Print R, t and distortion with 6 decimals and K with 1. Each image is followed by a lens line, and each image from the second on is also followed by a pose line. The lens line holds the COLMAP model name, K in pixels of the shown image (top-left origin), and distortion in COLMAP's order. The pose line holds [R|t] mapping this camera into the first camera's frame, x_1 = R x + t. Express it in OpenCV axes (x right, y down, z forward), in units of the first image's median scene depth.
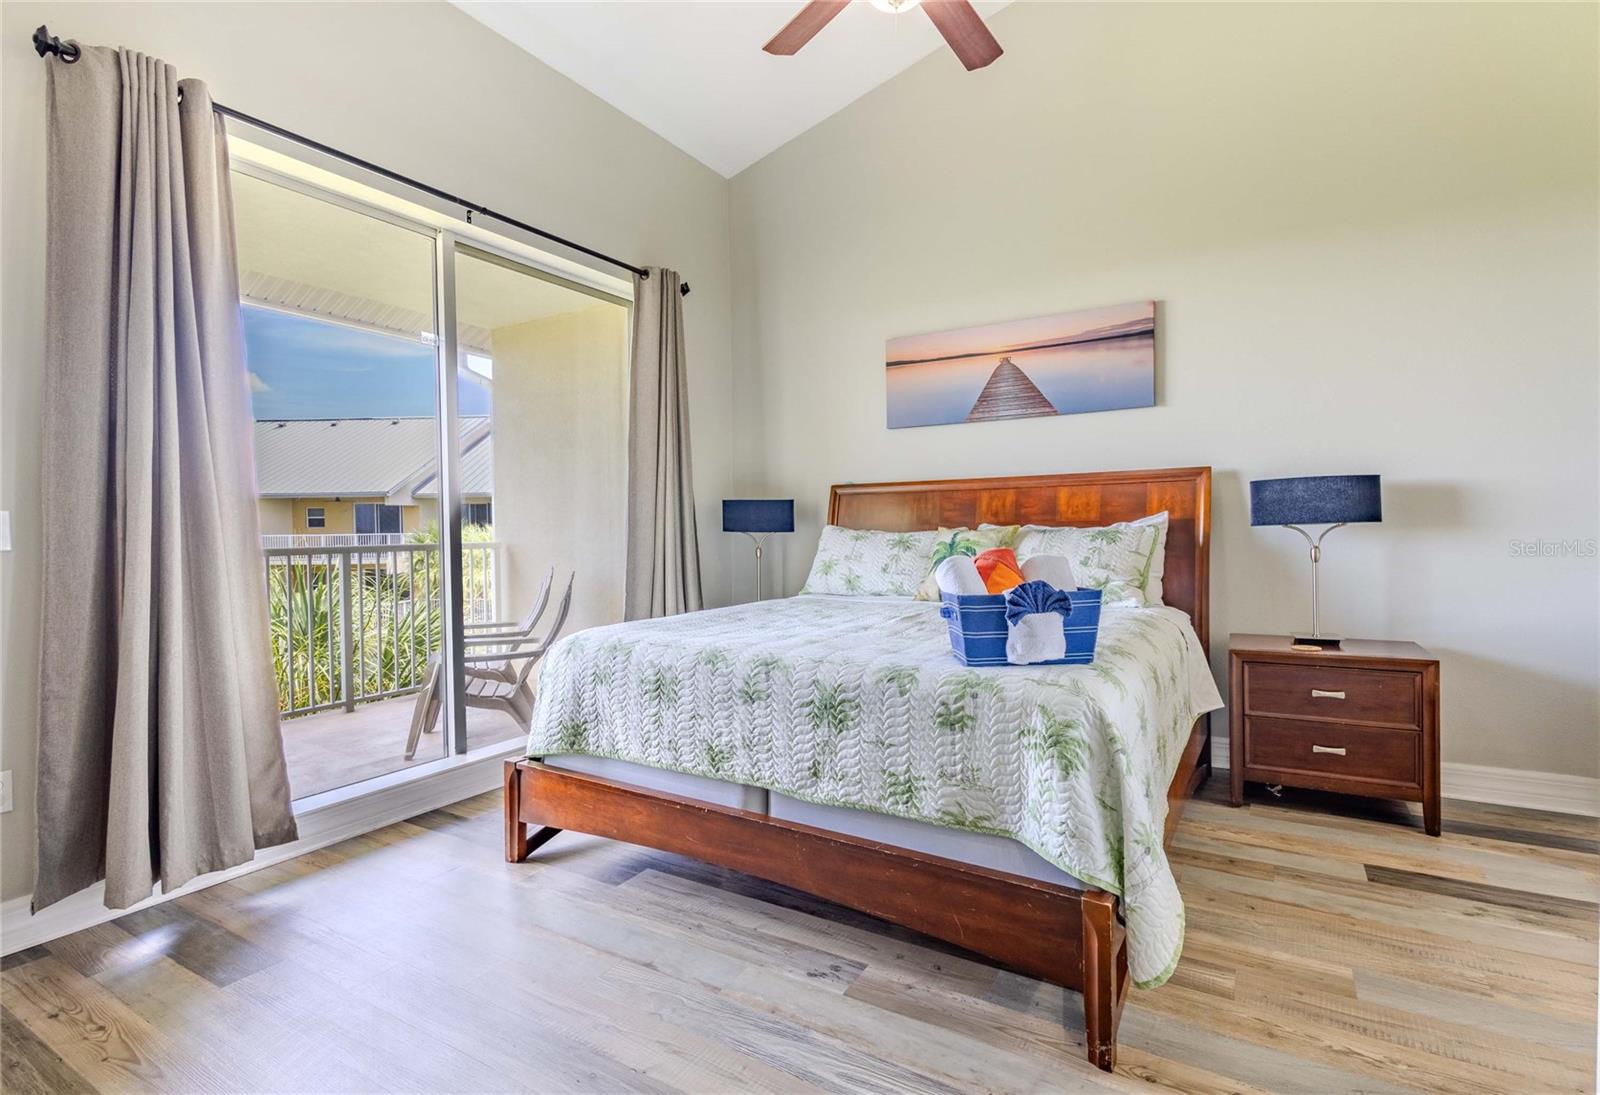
lens RADIAL K [[759.2, 0, 807.9], [0, 759.2, 536.0], [0, 0, 1]] dist [-0.003647, -0.000893]
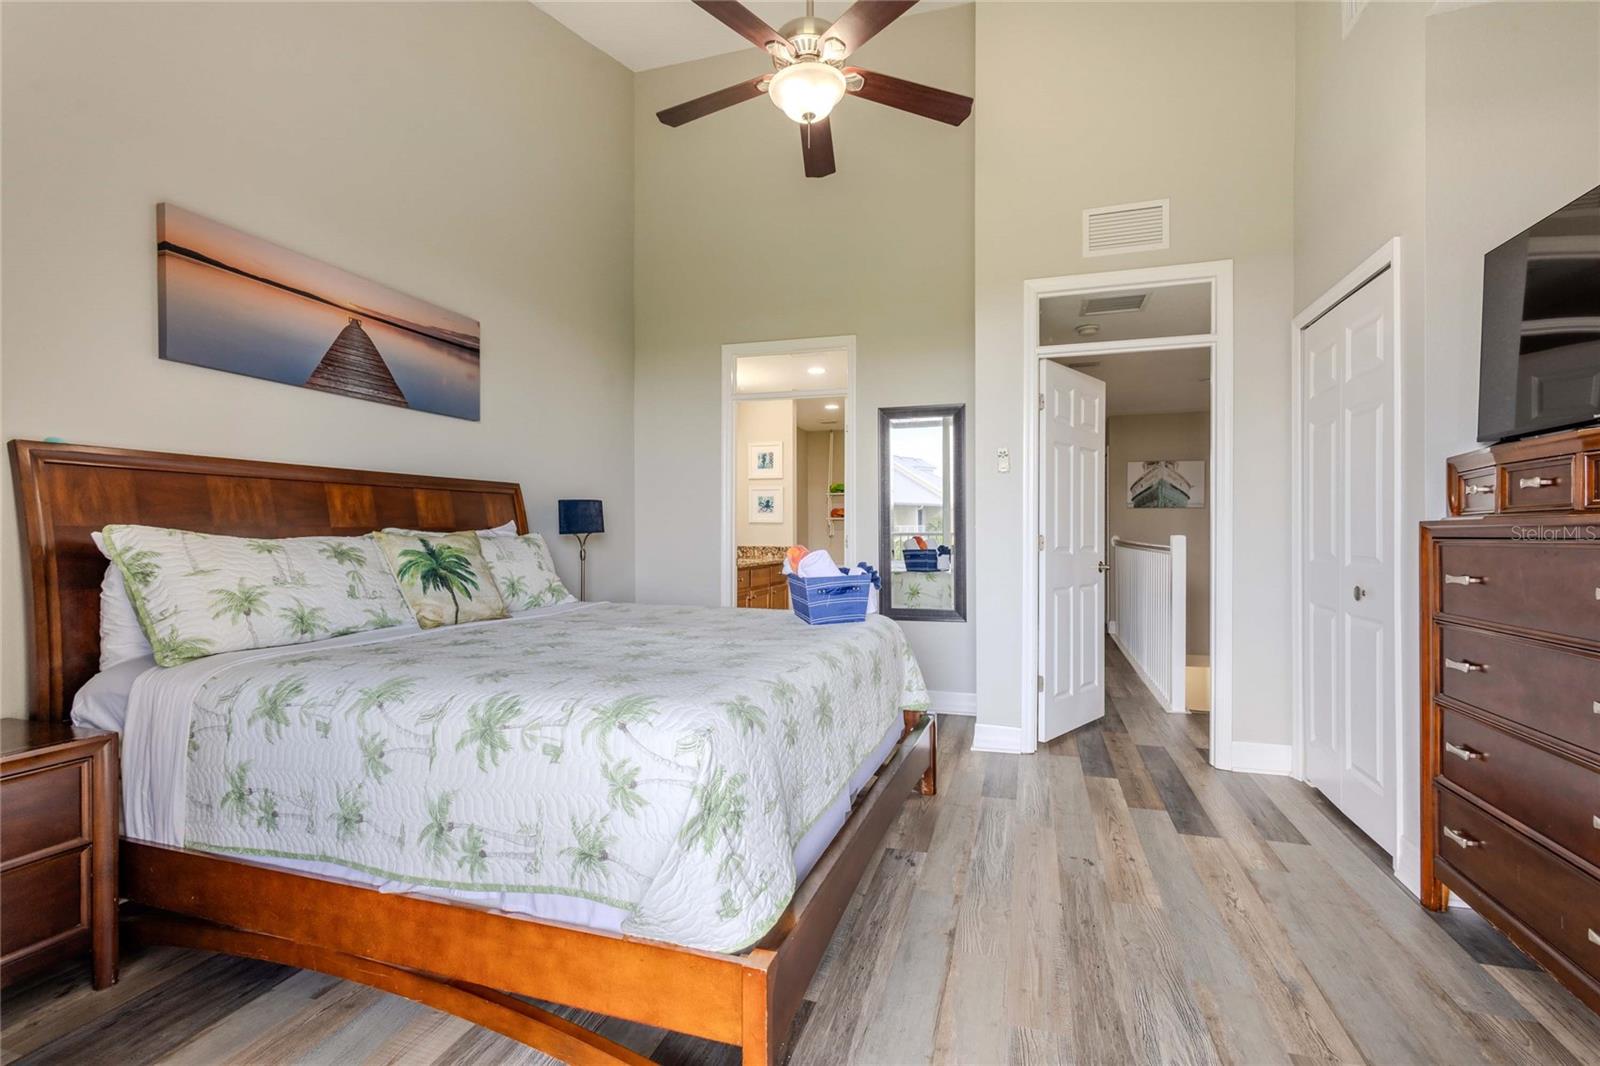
lens RADIAL K [[733.6, 0, 799.9], [0, 733.6, 539.4], [0, 0, 1]] dist [0.004640, 0.000102]
pose [[-0.232942, 0.002249, 0.972488, -0.613174], [0.010553, 0.999944, 0.000216, -0.000291], [-0.972433, 0.010313, -0.232952, 0.751977]]
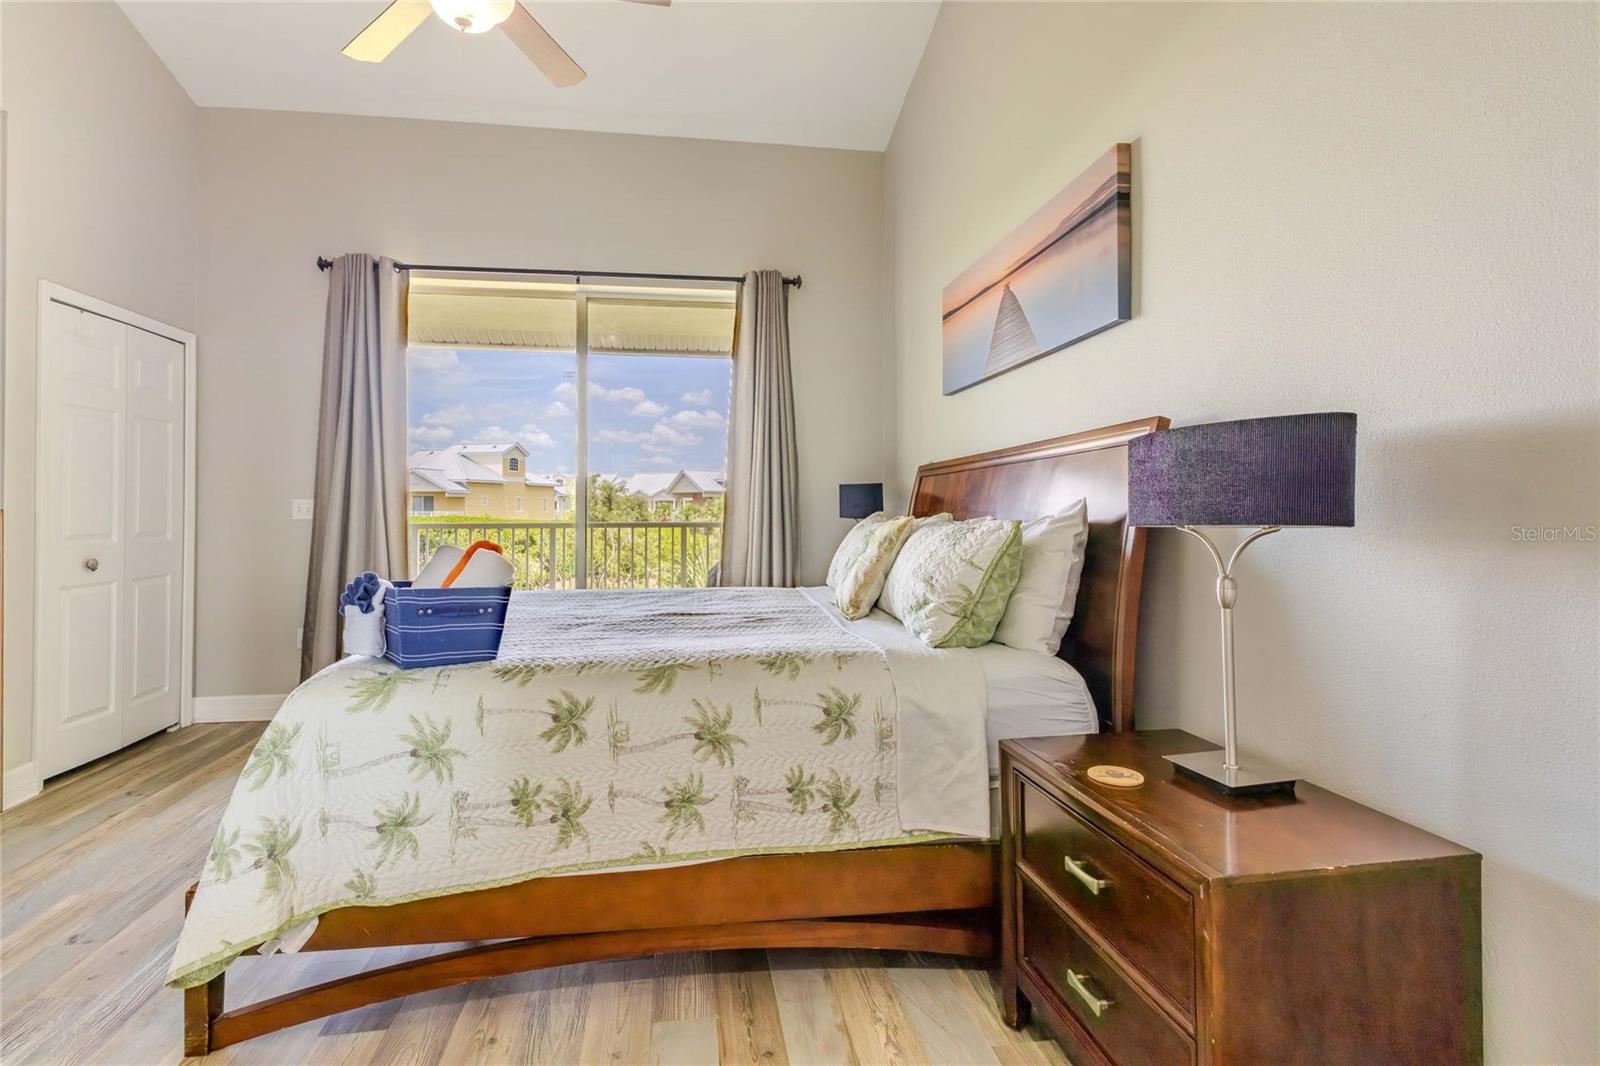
lens RADIAL K [[733.6, 0, 770.7], [0, 733.6, 505.0], [0, 0, 1]] dist [0.004640, 0.000102]
pose [[0.628555, 0.004909, -0.777749, 0.685528], [-0.012939, 0.999908, -0.004146, -0.019746], [0.777657, 0.012670, 0.628561, 0.400481]]
